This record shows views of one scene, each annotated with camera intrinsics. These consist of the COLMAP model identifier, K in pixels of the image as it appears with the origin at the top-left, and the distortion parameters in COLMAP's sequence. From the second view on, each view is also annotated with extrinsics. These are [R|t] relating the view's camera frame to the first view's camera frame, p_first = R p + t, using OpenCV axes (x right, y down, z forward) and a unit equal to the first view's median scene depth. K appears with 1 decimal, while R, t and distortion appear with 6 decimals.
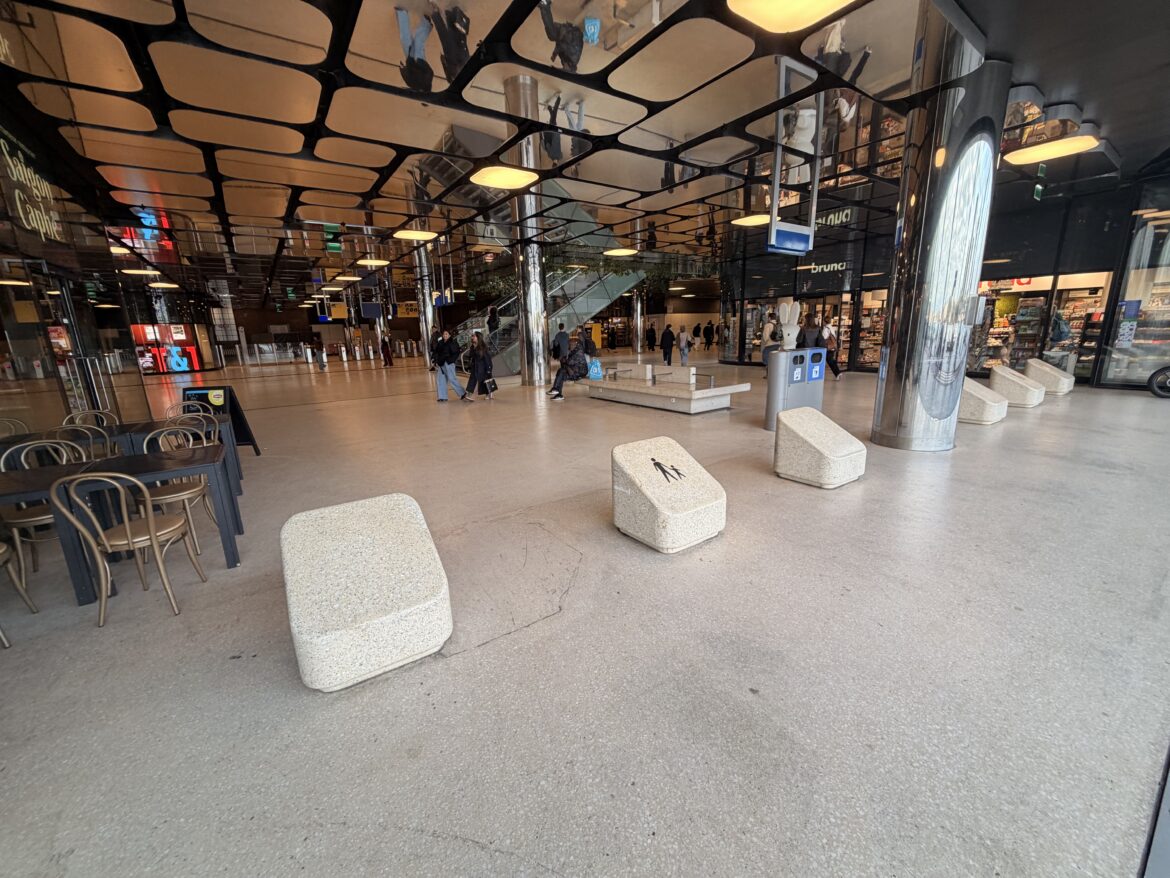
lens RADIAL K [[467.4, 0, 585.0], [0, 467.4, 439.0], [0, 0, 1]] dist [-0.000479, -0.000024]
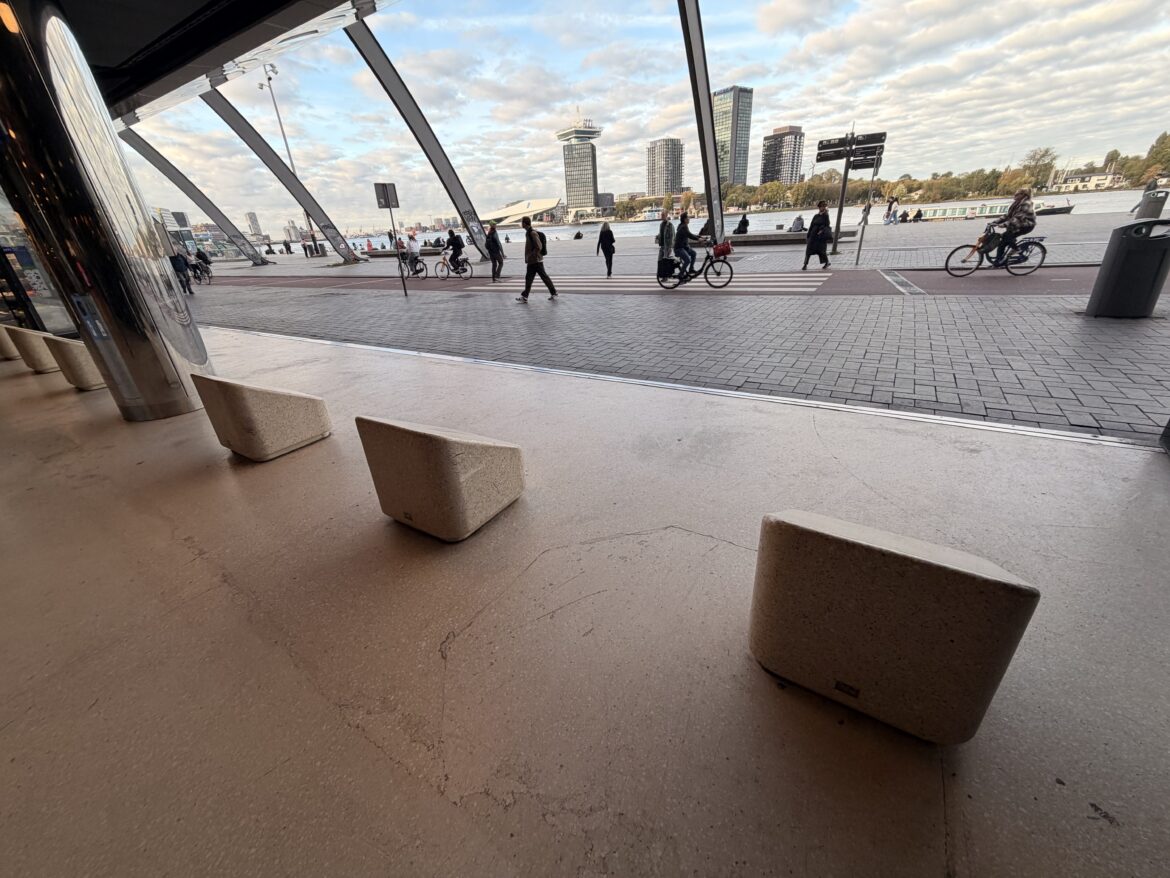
lens RADIAL K [[467.4, 0, 585.0], [0, 467.4, 439.0], [0, 0, 1]] dist [-0.000479, -0.000024]
pose [[-0.384925, -0.350882, 0.853648, -0.508442], [0.281662, 0.836133, 0.470689, -0.197196], [-0.878920, 0.421620, -0.223018, 0.873089]]
